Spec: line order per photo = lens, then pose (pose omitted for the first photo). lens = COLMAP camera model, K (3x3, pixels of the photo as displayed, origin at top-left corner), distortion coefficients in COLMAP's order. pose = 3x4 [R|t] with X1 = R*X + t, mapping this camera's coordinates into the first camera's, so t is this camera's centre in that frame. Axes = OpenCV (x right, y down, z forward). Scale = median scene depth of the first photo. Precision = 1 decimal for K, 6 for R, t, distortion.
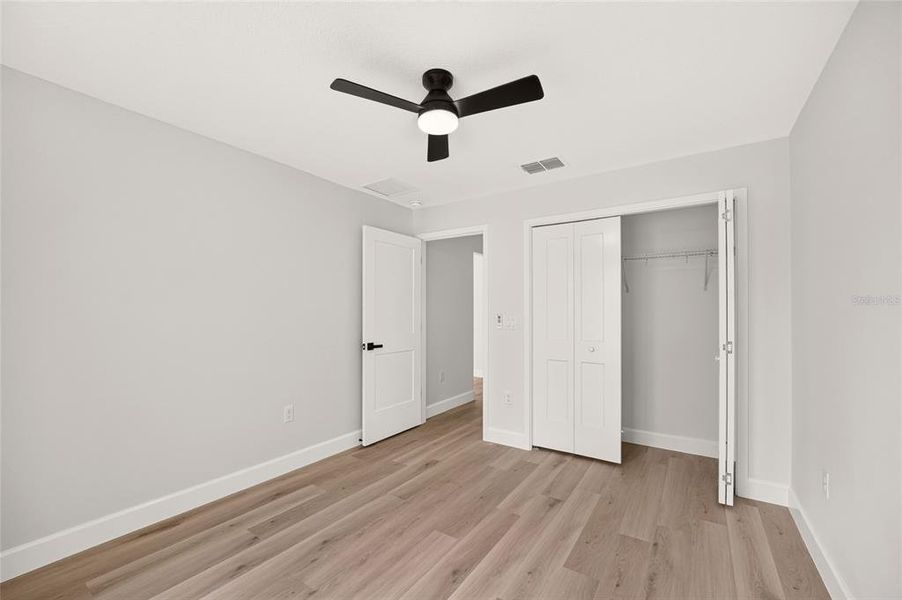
lens RADIAL K [[374.8, 0, 451.0], [0, 374.8, 300.0], [0, 0, 1]] dist [-0.001083, -0.000141]
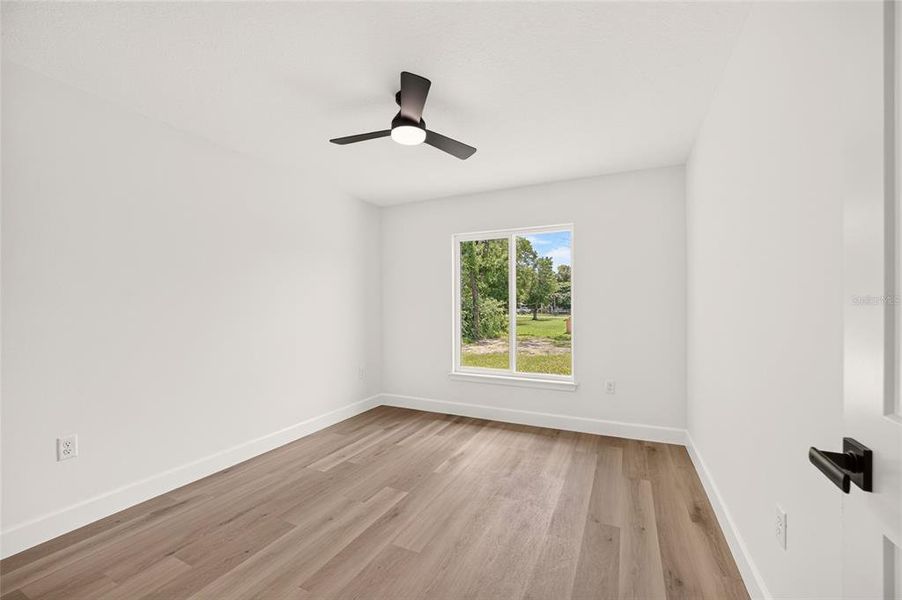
lens RADIAL K [[374.8, 0, 451.0], [0, 374.8, 300.0], [0, 0, 1]] dist [-0.001083, -0.000141]
pose [[-0.989772, 0.000961, -0.142655, 0.005574], [0.007141, 0.999057, -0.042816, 0.084711], [0.142479, -0.043397, -0.988846, 1.930345]]
